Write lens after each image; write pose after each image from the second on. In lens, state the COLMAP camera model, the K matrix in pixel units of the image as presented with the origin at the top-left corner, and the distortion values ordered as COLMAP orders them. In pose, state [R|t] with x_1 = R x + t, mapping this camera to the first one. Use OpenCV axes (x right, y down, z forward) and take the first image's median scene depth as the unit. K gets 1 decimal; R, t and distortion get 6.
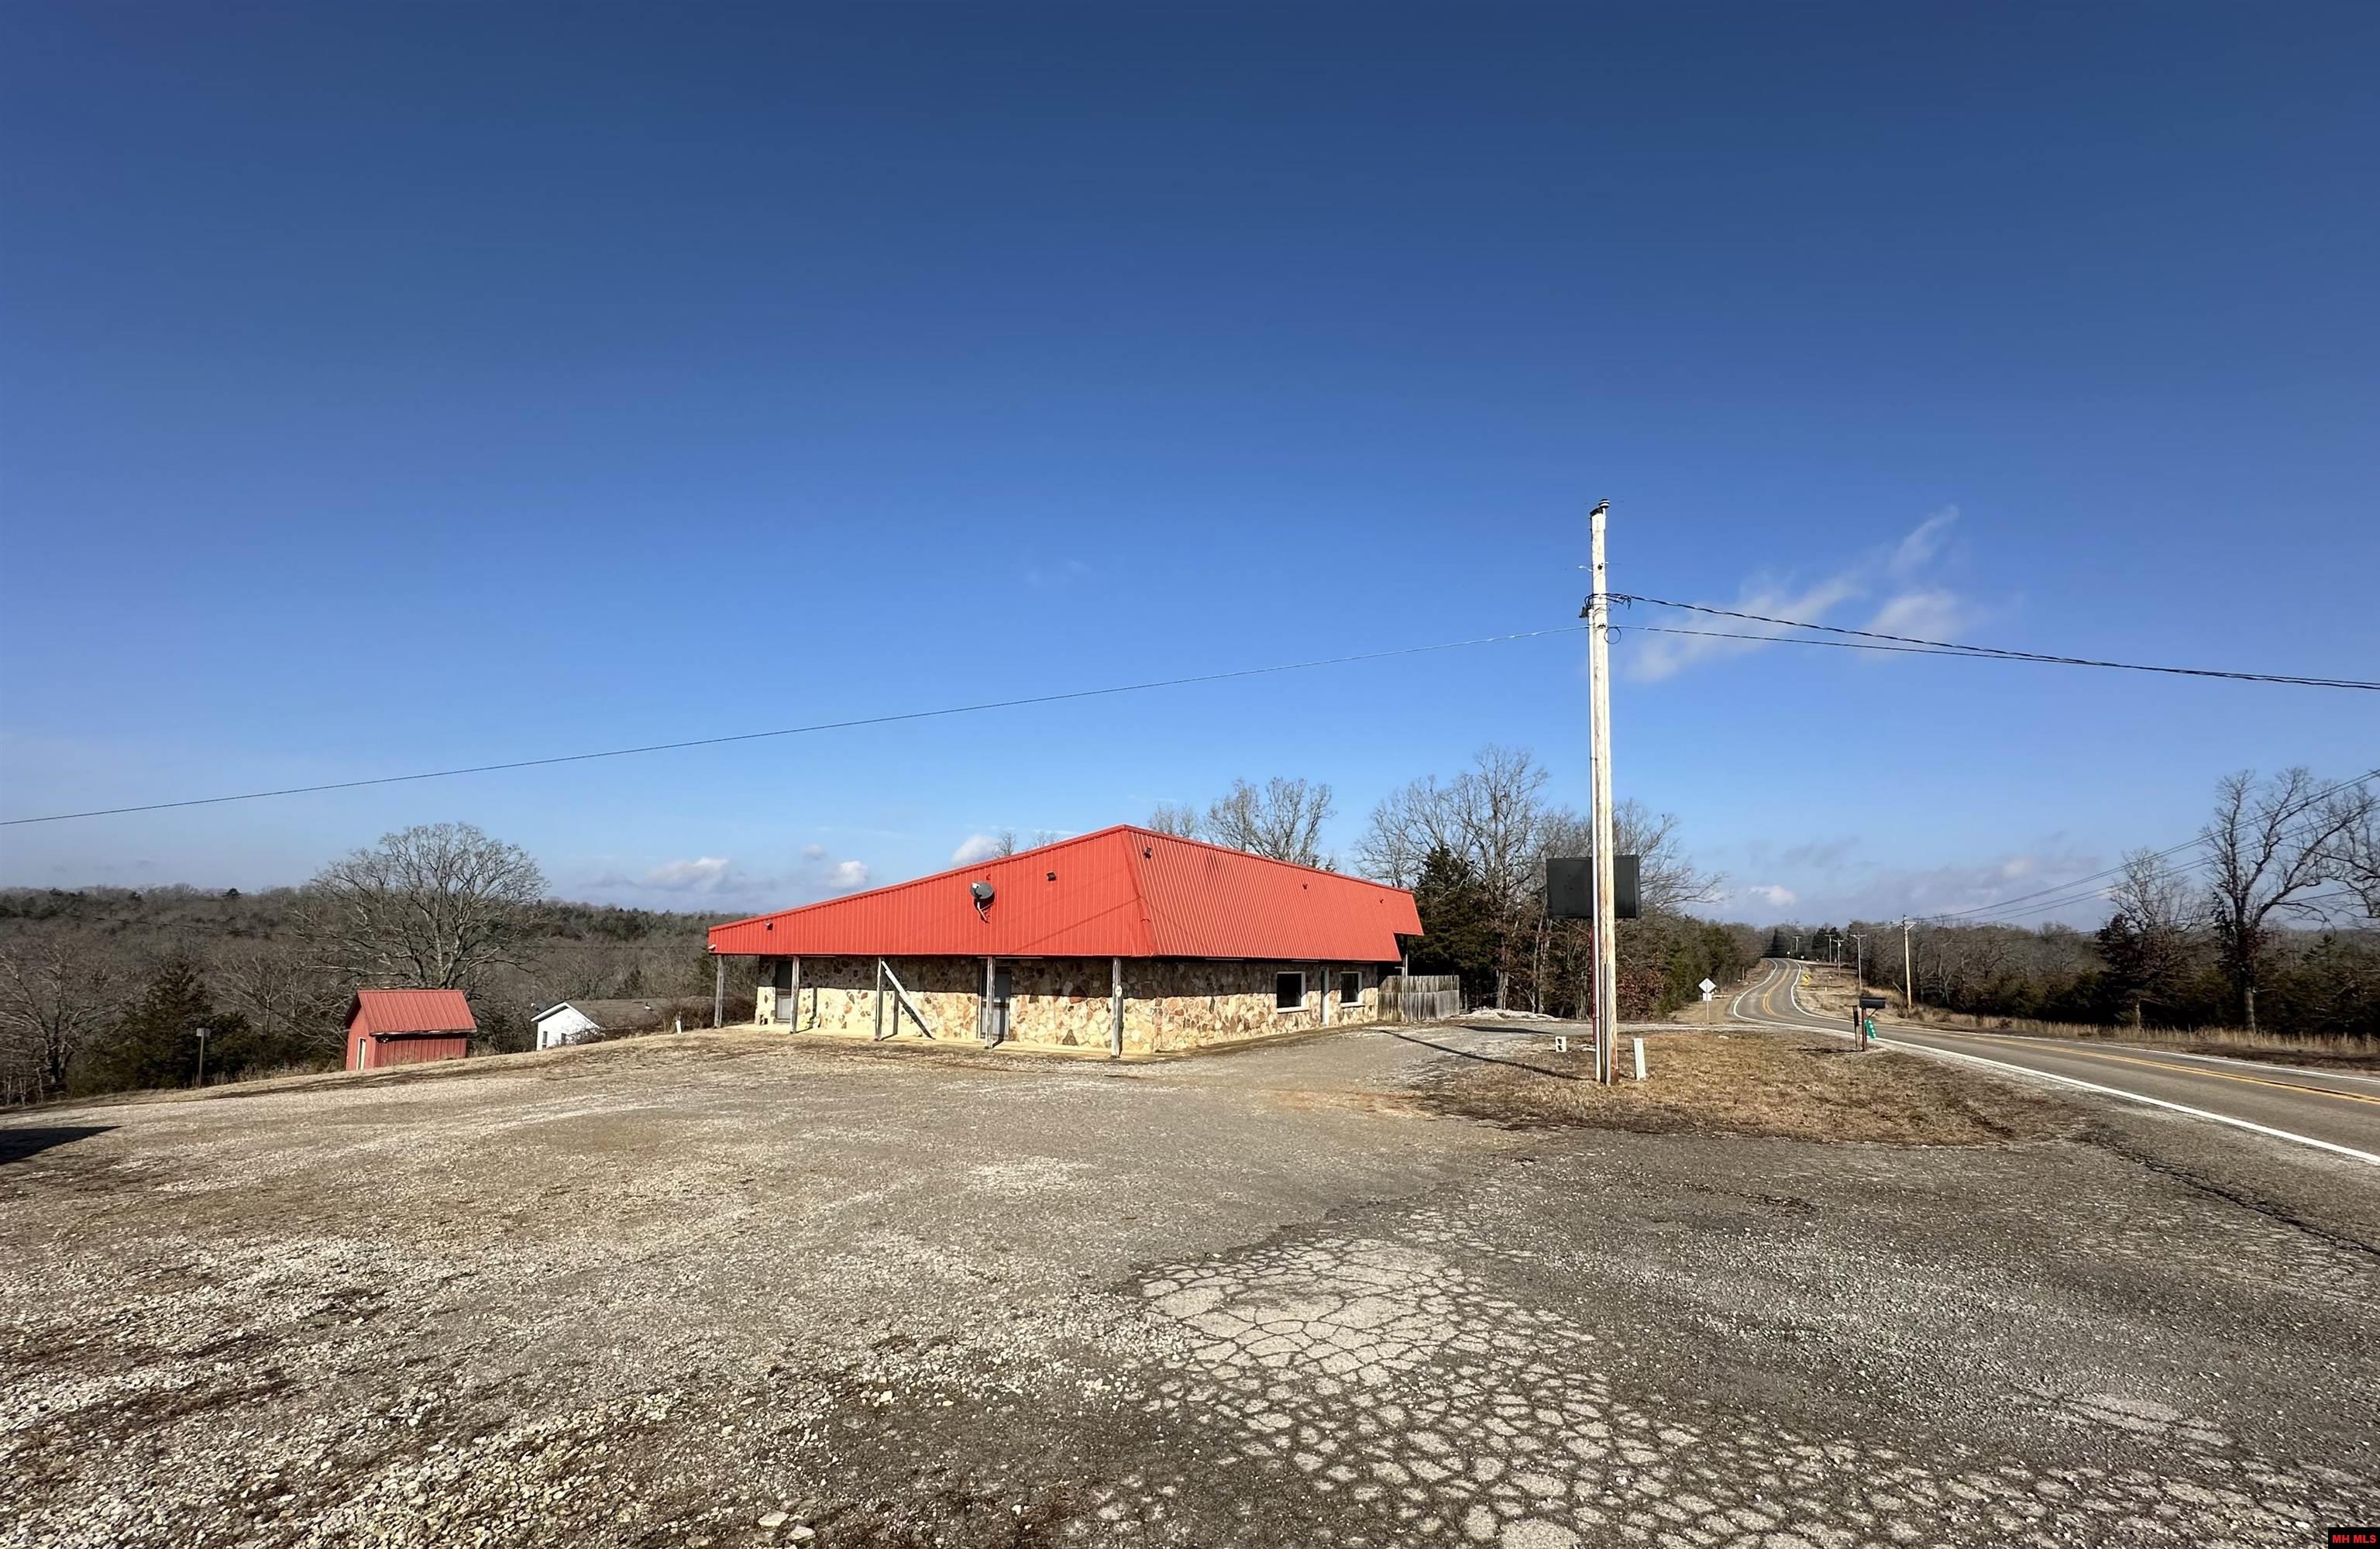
lens RADIAL K [[945.7, 0, 1185.2], [0, 945.7, 880.4], [0, 0, 1]] dist [-0.001955, 0.000474]
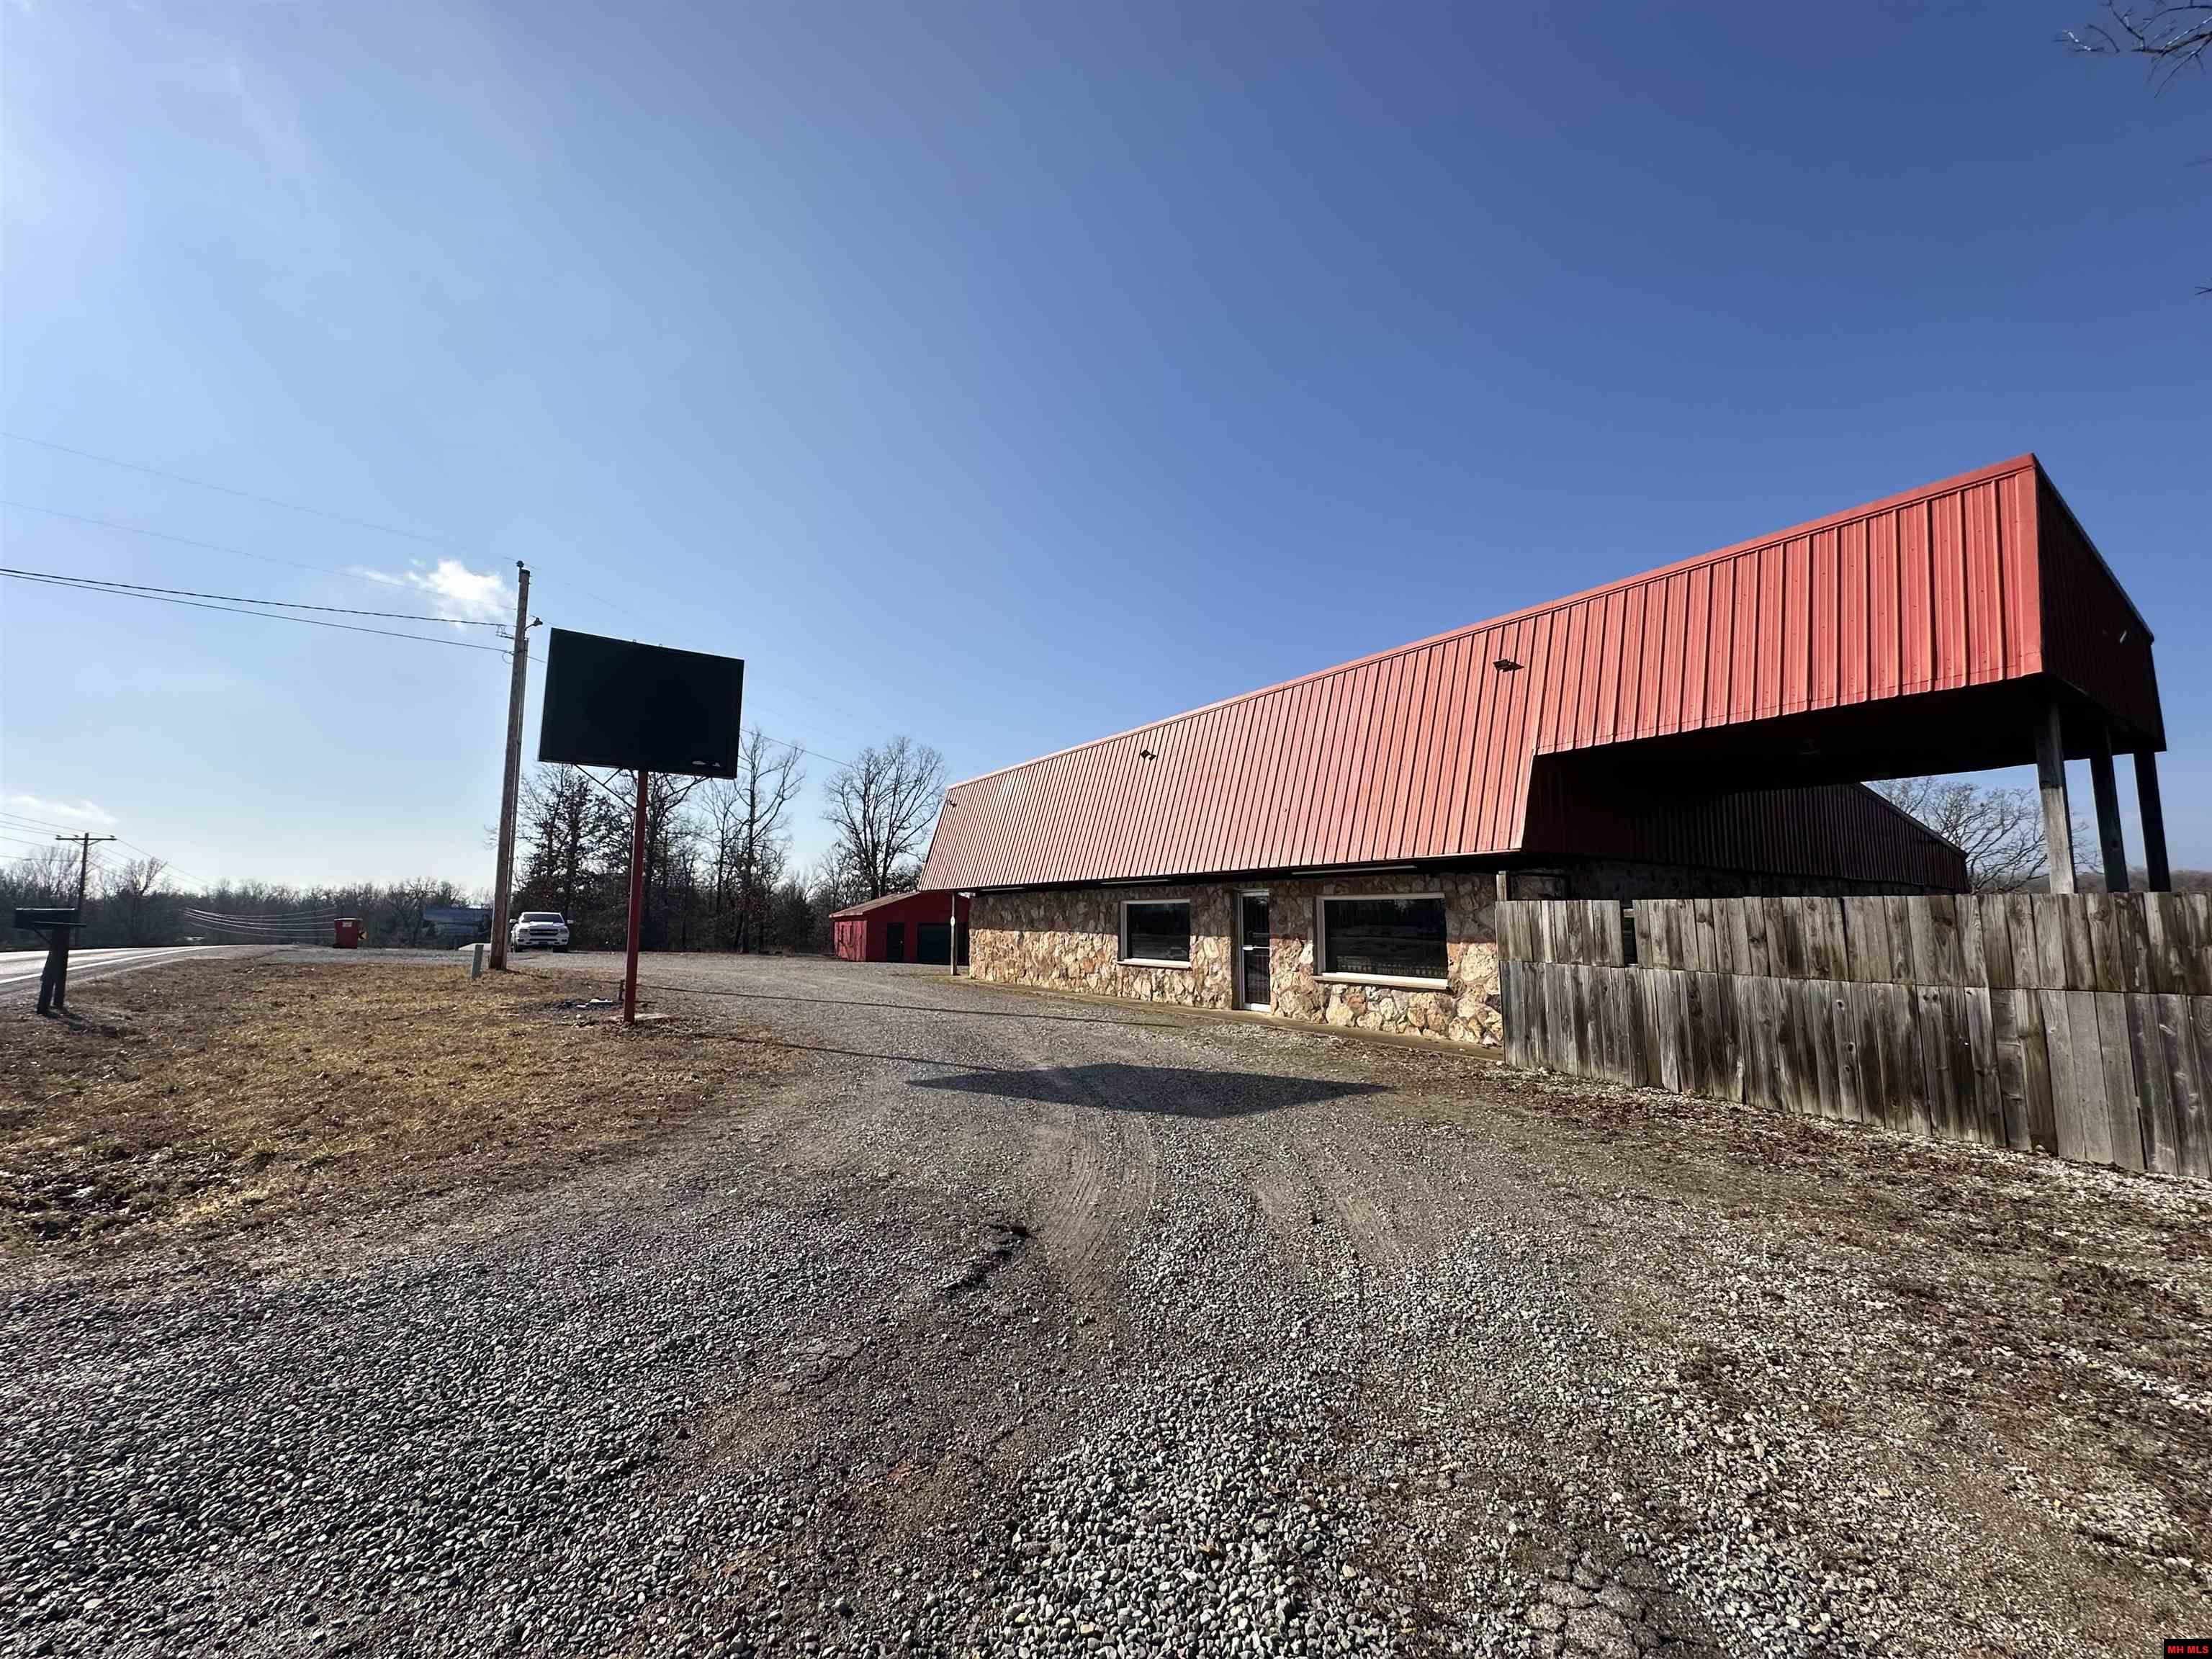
lens RADIAL K [[884.3, 0, 1106.1], [0, 884.3, 833.7], [0, 0, 1]] dist [-0.001430, 0.000701]
pose [[-0.438927, -0.105943, -0.892255, 0.643154], [0.063634, 0.986866, -0.148480, 0.138217], [0.896267, -0.121950, -0.426420, 1.235952]]
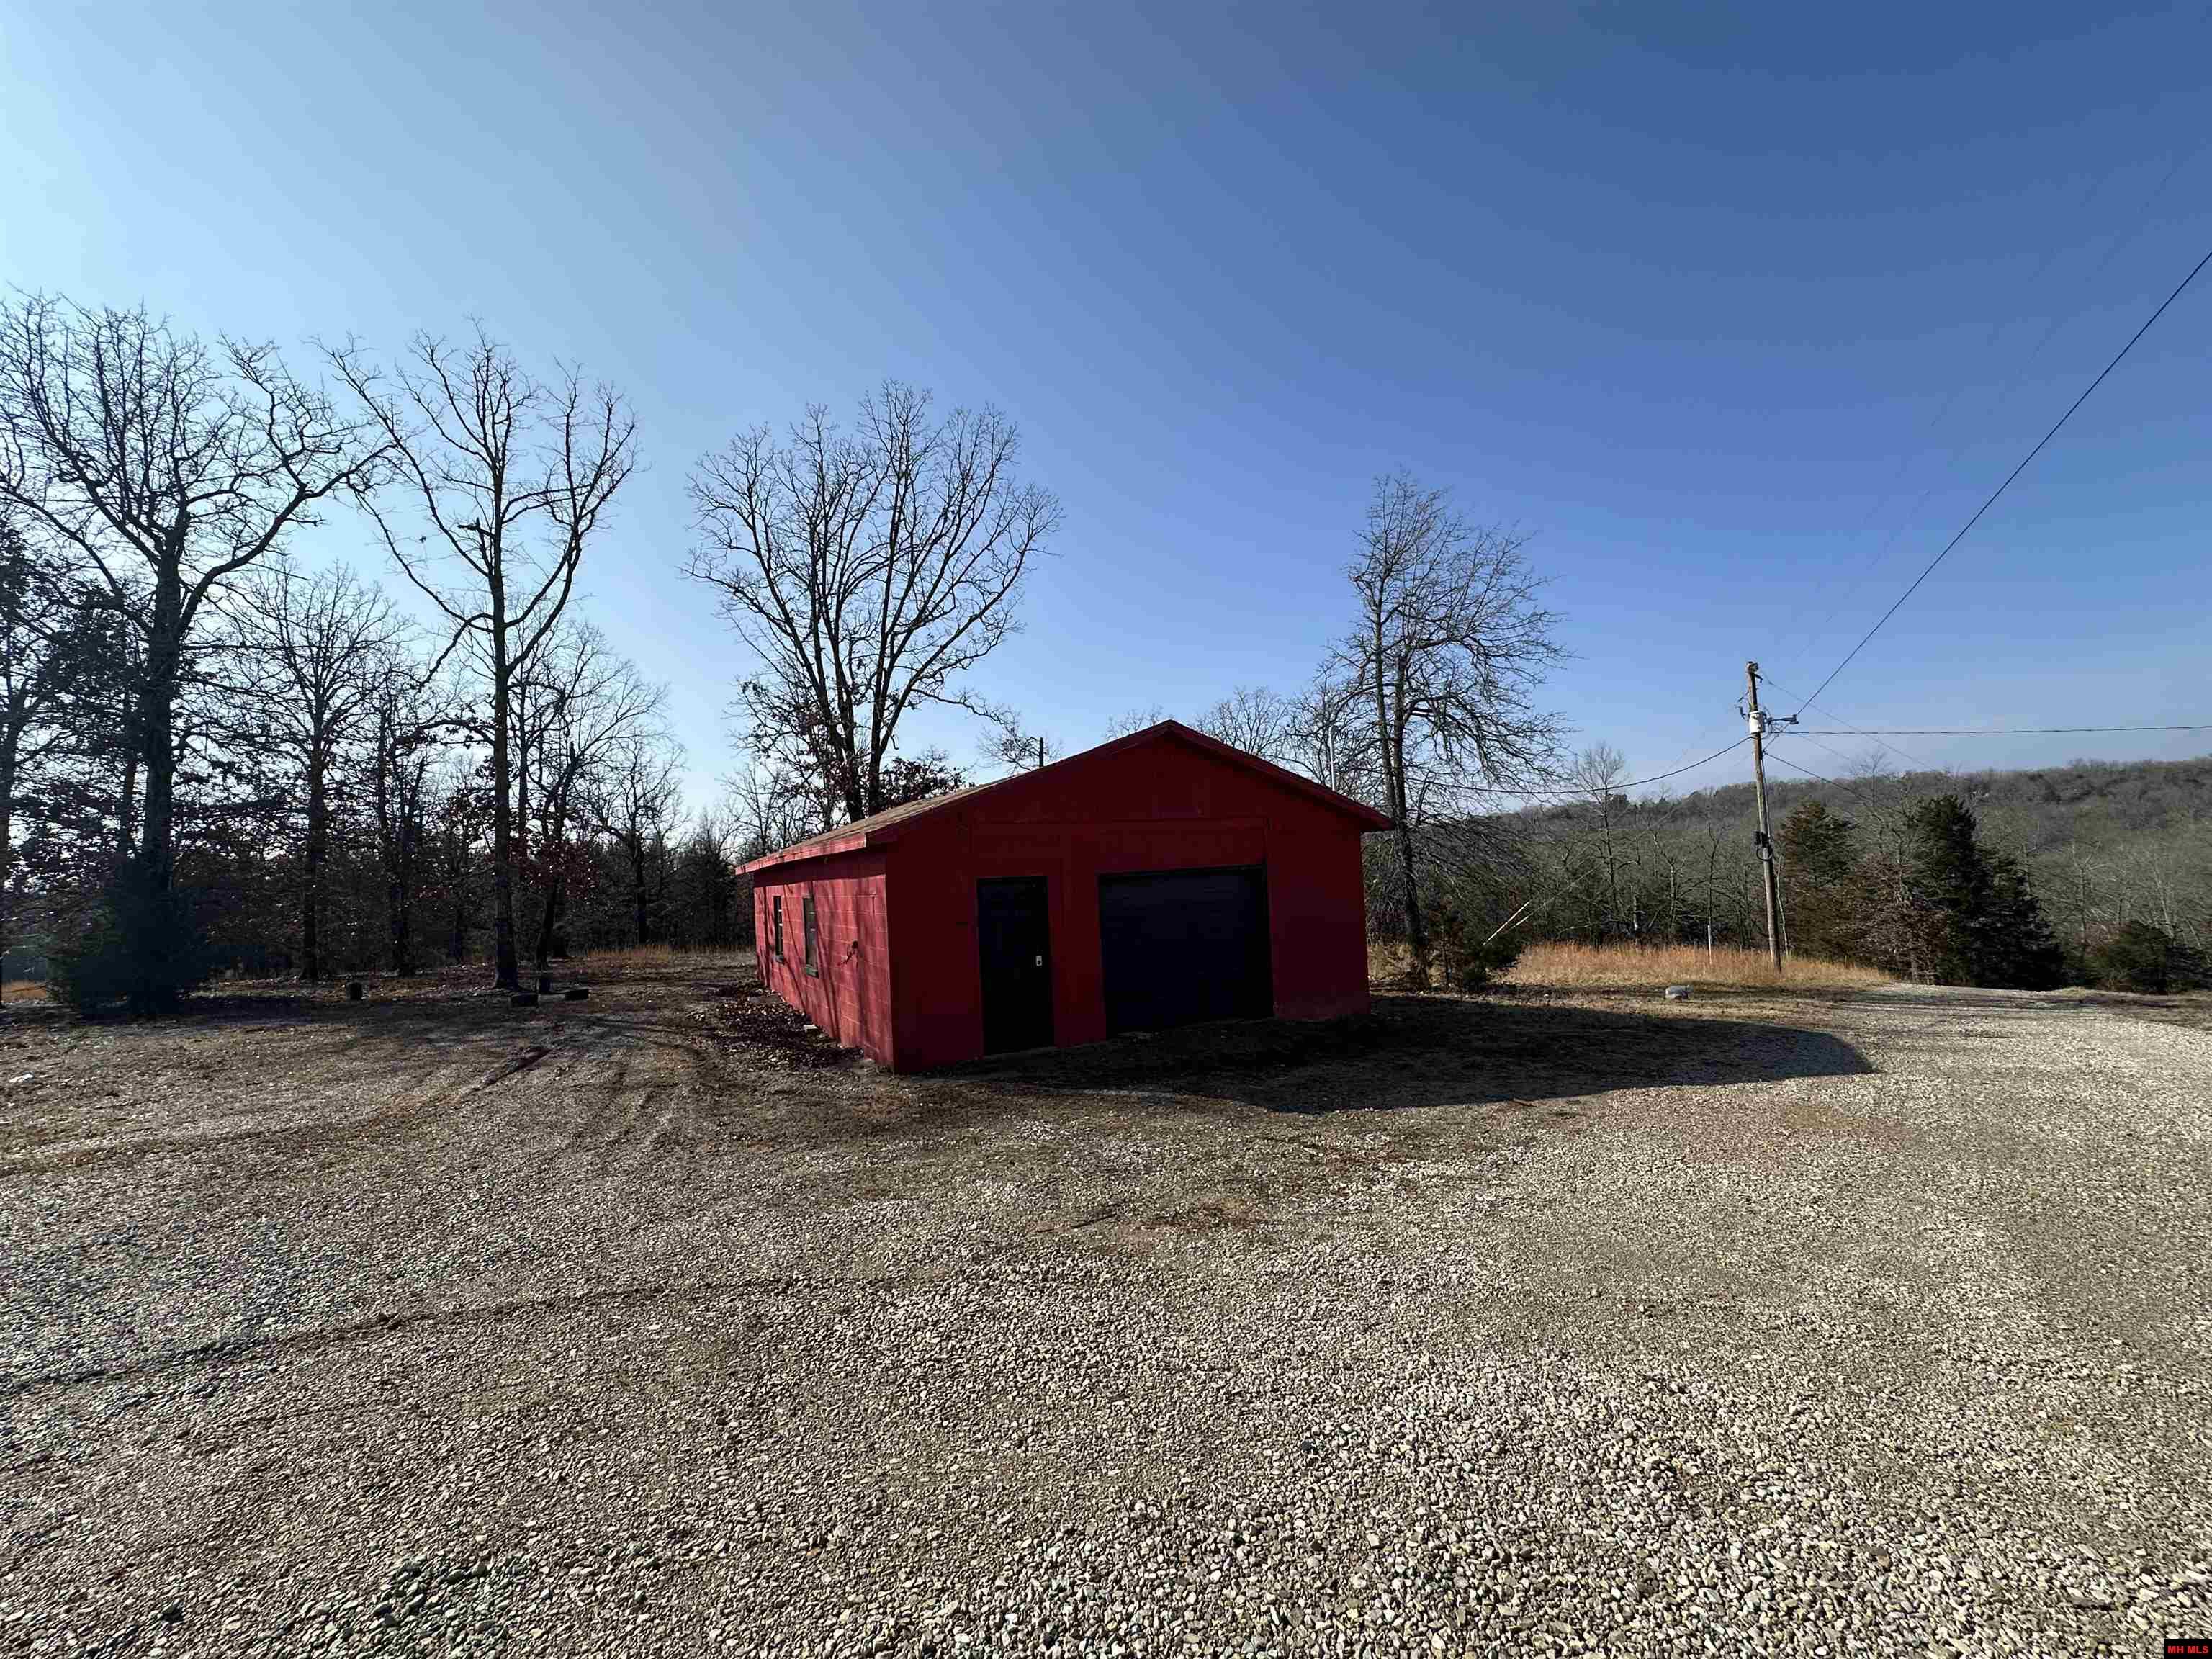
lens RADIAL K [[884.3, 0, 1103.3], [0, 884.3, 828.2], [0, 0, 1]] dist [-0.001430, 0.000701]
pose [[-0.386033, -0.034193, -0.921851, -0.251163], [0.123837, 0.988347, -0.088517, 0.058334], [0.914135, -0.148330, -0.377300, 0.424494]]
